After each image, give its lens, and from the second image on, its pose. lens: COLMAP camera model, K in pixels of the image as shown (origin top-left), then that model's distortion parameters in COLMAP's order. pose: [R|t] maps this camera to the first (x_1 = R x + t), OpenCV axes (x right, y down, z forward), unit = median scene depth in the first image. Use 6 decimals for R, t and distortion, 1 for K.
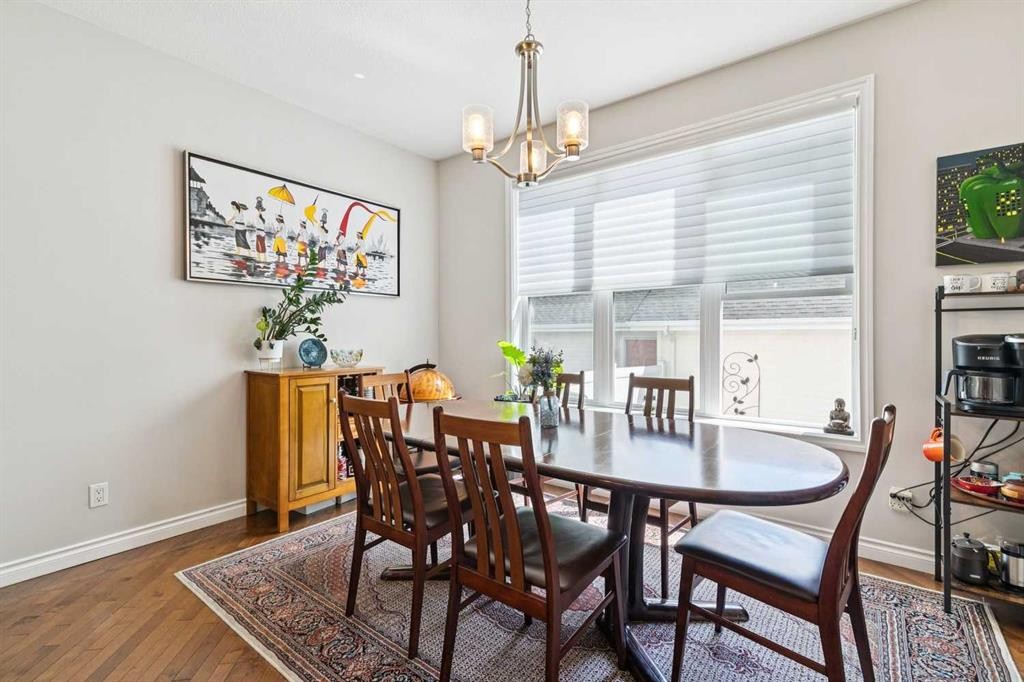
lens RADIAL K [[463.7, 0, 506.0], [0, 463.7, 333.4], [0, 0, 1]] dist [0.011112, -0.002238]
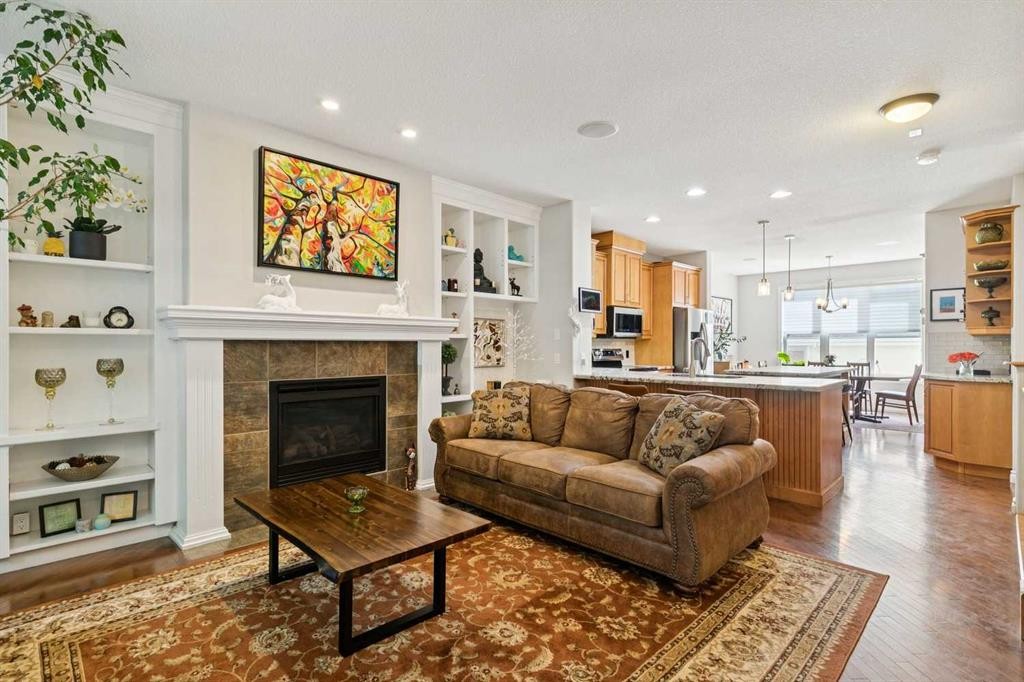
lens RADIAL K [[488.3, 0, 511.2], [0, 488.3, 344.7], [0, 0, 1]] dist [-0.003417, -0.000617]
pose [[0.992430, 0.001326, -0.122808, -1.517956], [-0.001583, 0.999997, -0.001990, -0.020132], [0.122805, 0.002169, 0.992428, -2.463440]]
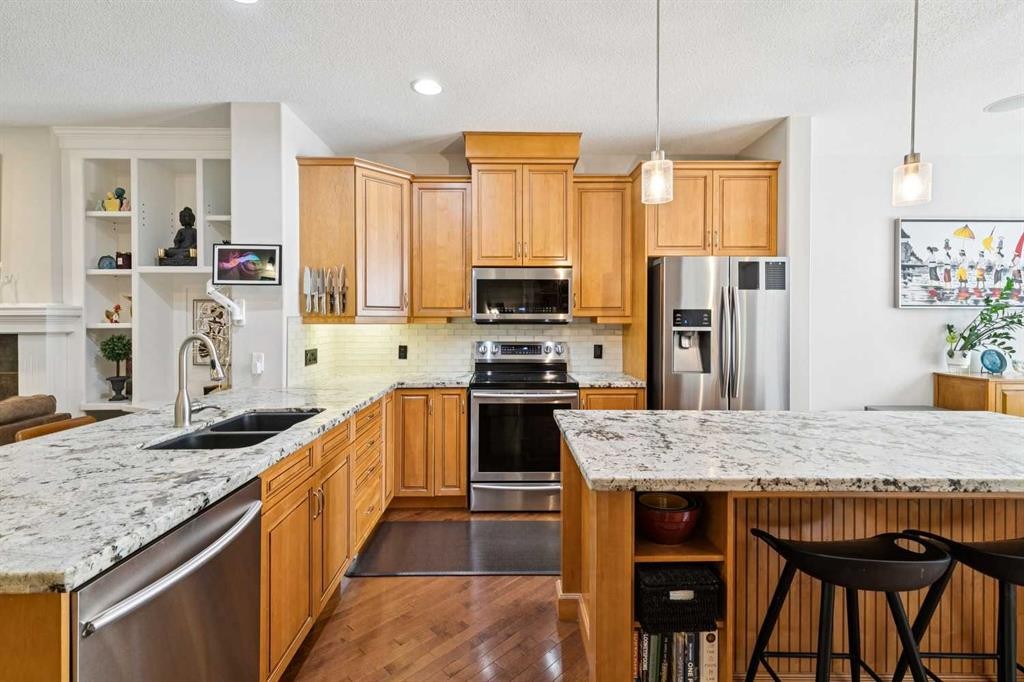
lens RADIAL K [[463.7, 0, 499.5], [0, 463.7, 322.6], [0, 0, 1]] dist [0.011112, -0.002238]
pose [[0.626682, 0.009801, -0.779213, -0.303874], [-0.001389, 0.999933, 0.011460, -0.076695], [0.779274, -0.006100, 0.626654, -0.814183]]
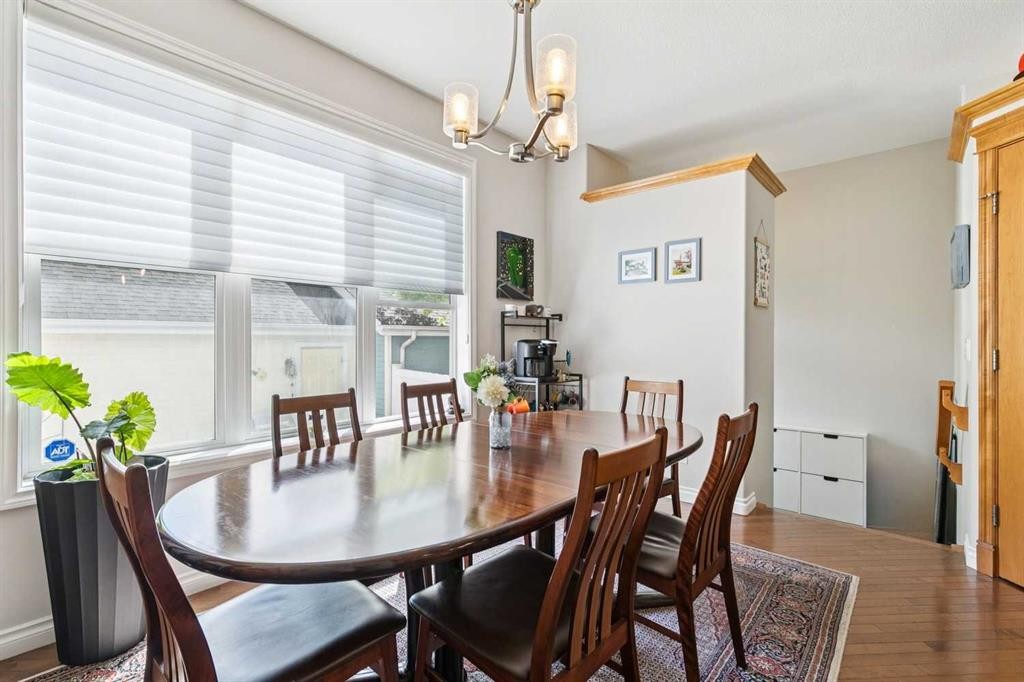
lens RADIAL K [[463.7, 0, 508.6], [0, 463.7, 346.8], [0, 0, 1]] dist [0.011112, -0.002238]
pose [[0.054003, -0.016963, 0.998397, -0.547139], [-0.001608, 0.999853, 0.017075, 0.000805], [-0.998539, -0.002527, 0.053968, 0.686114]]
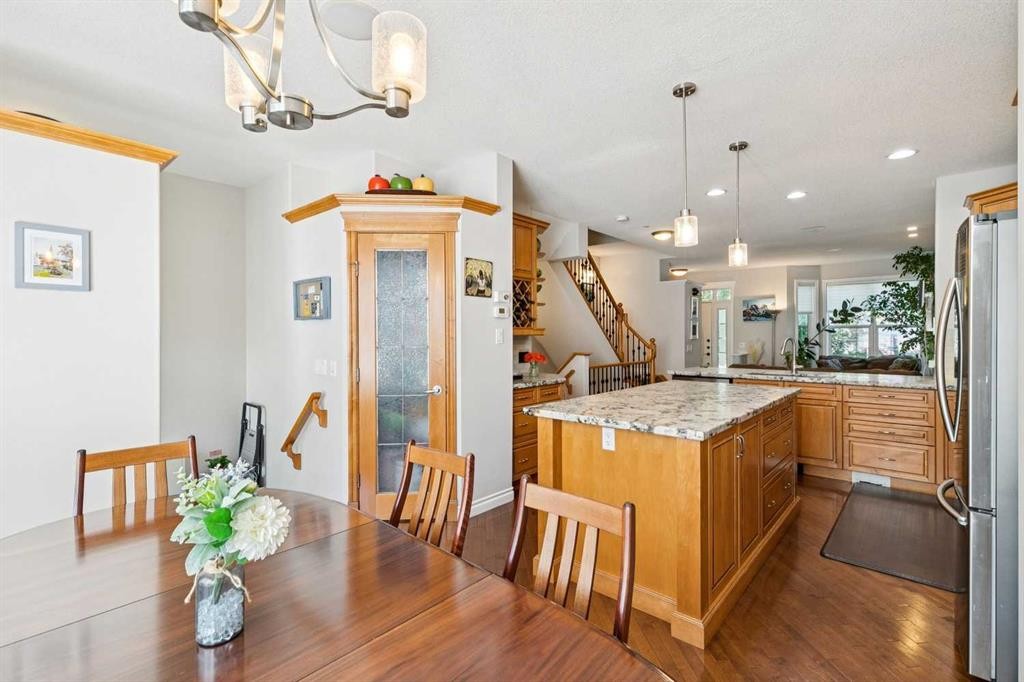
lens RADIAL K [[470.1, 0, 508.1], [0, 470.1, 335.9], [0, 0, 1]] dist [0.002669, 0.000069]
pose [[-0.998544, 0.006916, 0.053496, -0.129765], [0.006940, 0.999976, 0.000256, -0.062945], [-0.053493, 0.000627, -0.998568, 1.072966]]
